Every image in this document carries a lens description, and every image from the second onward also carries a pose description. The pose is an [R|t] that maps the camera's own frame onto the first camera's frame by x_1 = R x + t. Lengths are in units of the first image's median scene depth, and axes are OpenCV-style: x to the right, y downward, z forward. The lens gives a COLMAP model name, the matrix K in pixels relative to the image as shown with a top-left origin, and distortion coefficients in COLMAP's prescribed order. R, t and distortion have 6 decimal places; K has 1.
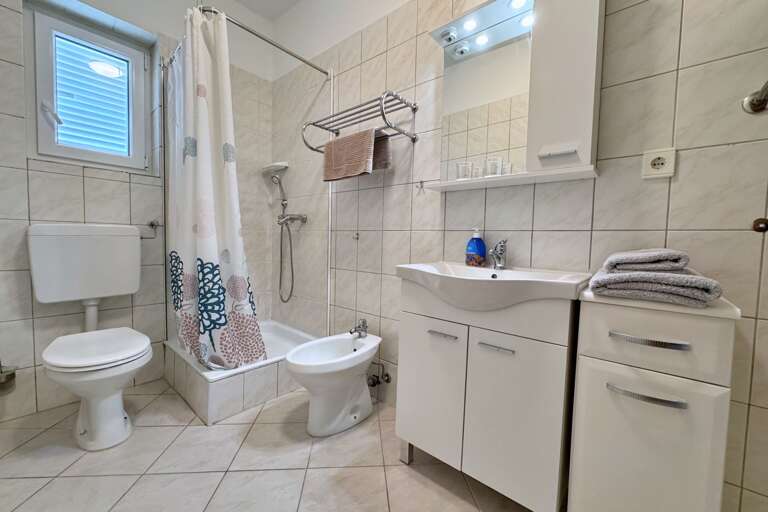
lens RADIAL K [[305.6, 0, 366.2], [0, 305.6, 255.3], [0, 0, 1]] dist [0.000552, -0.000043]
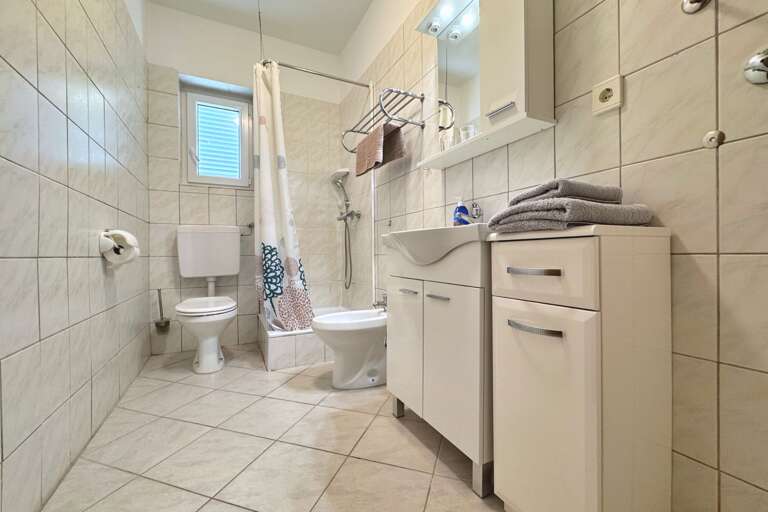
lens RADIAL K [[305.6, 0, 366.2], [0, 305.6, 255.3], [0, 0, 1]] dist [0.000552, -0.000043]
pose [[0.921812, -0.024210, -0.386882, 0.382878], [0.006431, 0.998866, -0.047183, 0.127992], [0.387585, 0.041006, 0.920922, -0.057139]]
